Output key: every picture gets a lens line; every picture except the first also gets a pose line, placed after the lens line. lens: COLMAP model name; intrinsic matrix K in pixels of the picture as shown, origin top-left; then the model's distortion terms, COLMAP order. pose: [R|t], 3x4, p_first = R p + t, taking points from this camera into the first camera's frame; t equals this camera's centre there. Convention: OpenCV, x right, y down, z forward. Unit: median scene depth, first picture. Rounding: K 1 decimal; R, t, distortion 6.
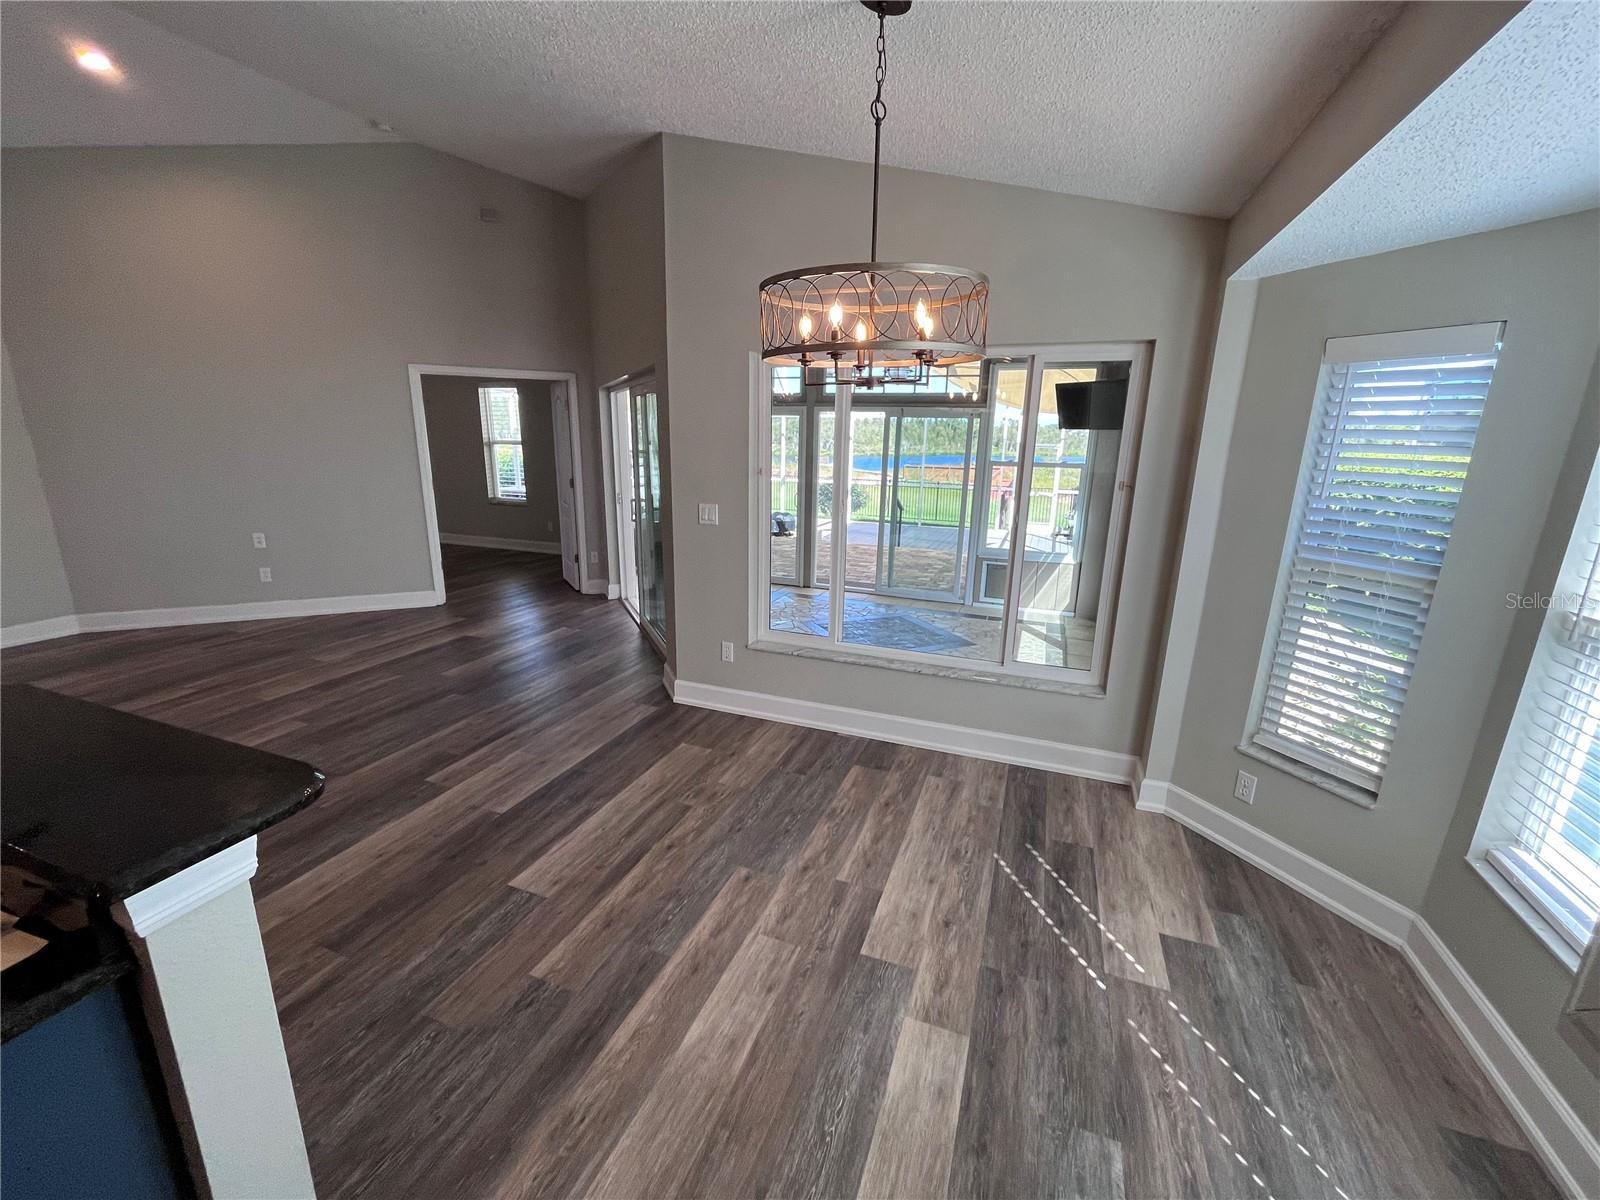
lens RADIAL K [[652.7, 0, 795.3], [0, 652.7, 594.7], [0, 0, 1]] dist [-0.000653, 0.000044]
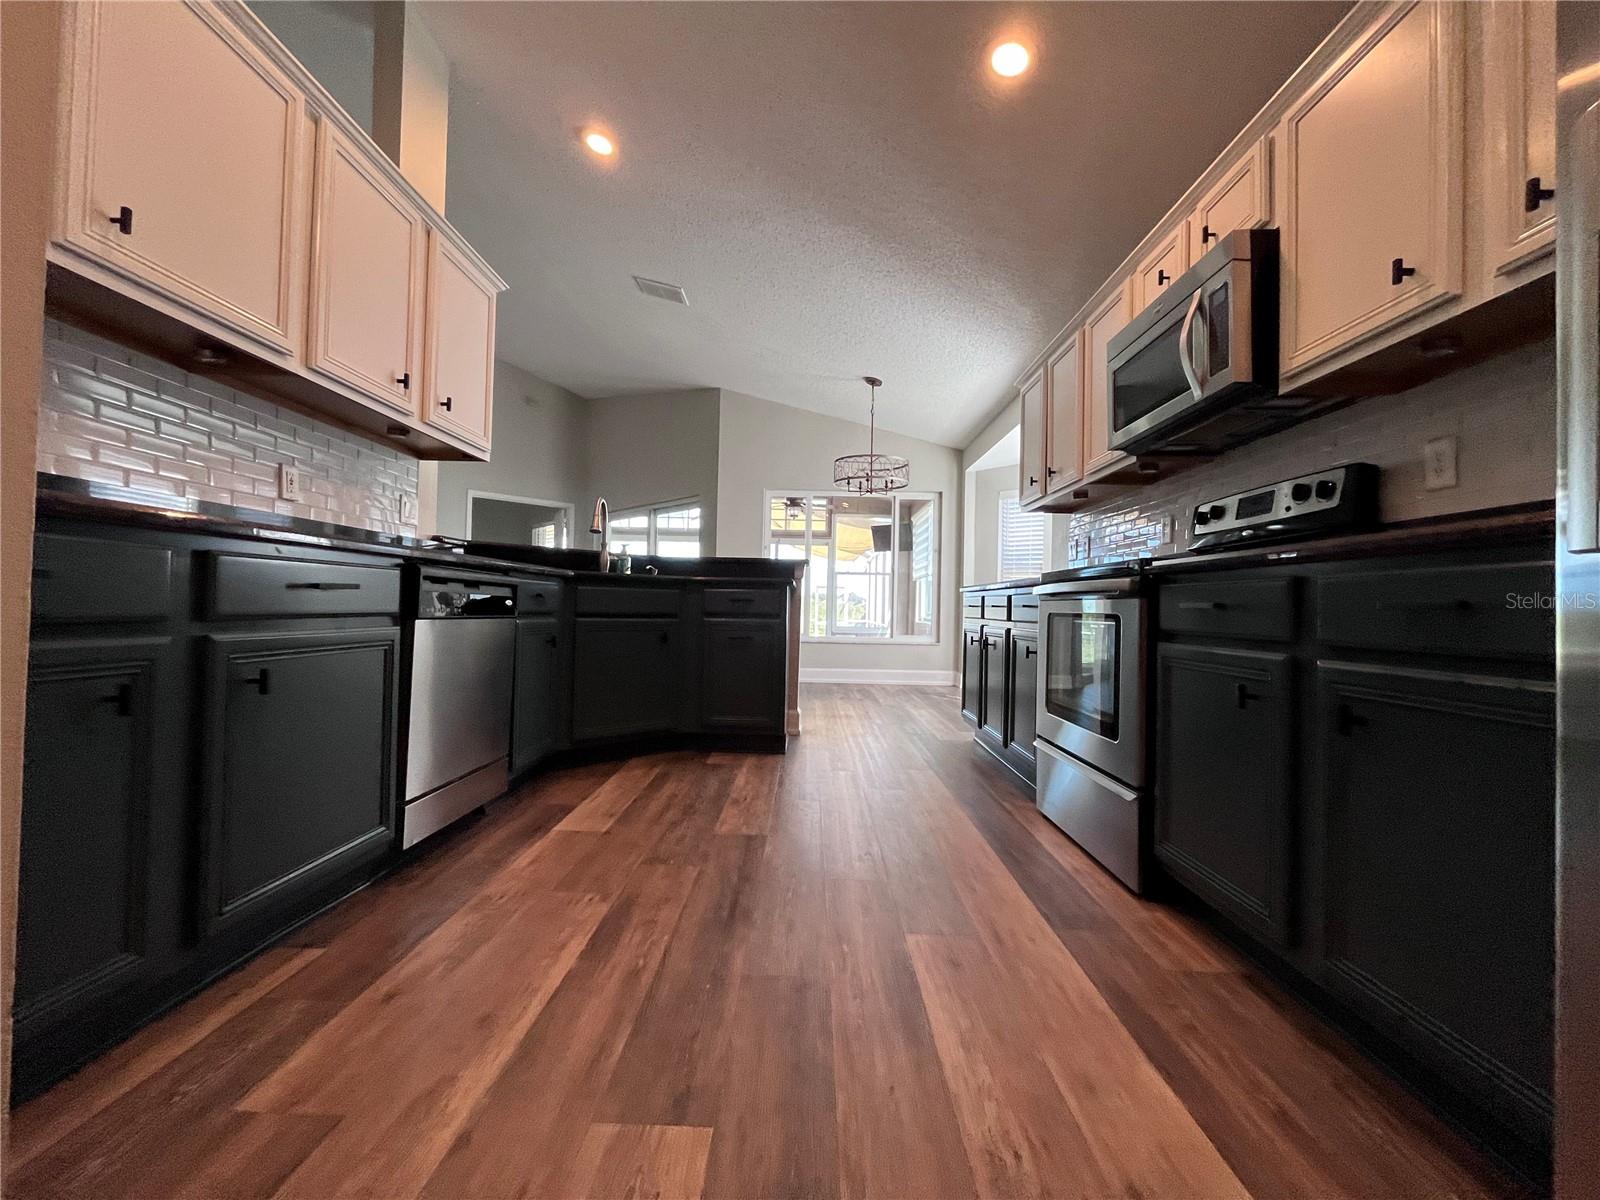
lens RADIAL K [[652.7, 0, 799.5], [0, 652.7, 598.9], [0, 0, 1]] dist [-0.000653, 0.000044]
pose [[0.936179, 0.001514, 0.351520, -0.519261], [0.084037, 0.970030, -0.227989, 0.328134], [-0.341331, 0.242980, 0.907995, -0.605205]]
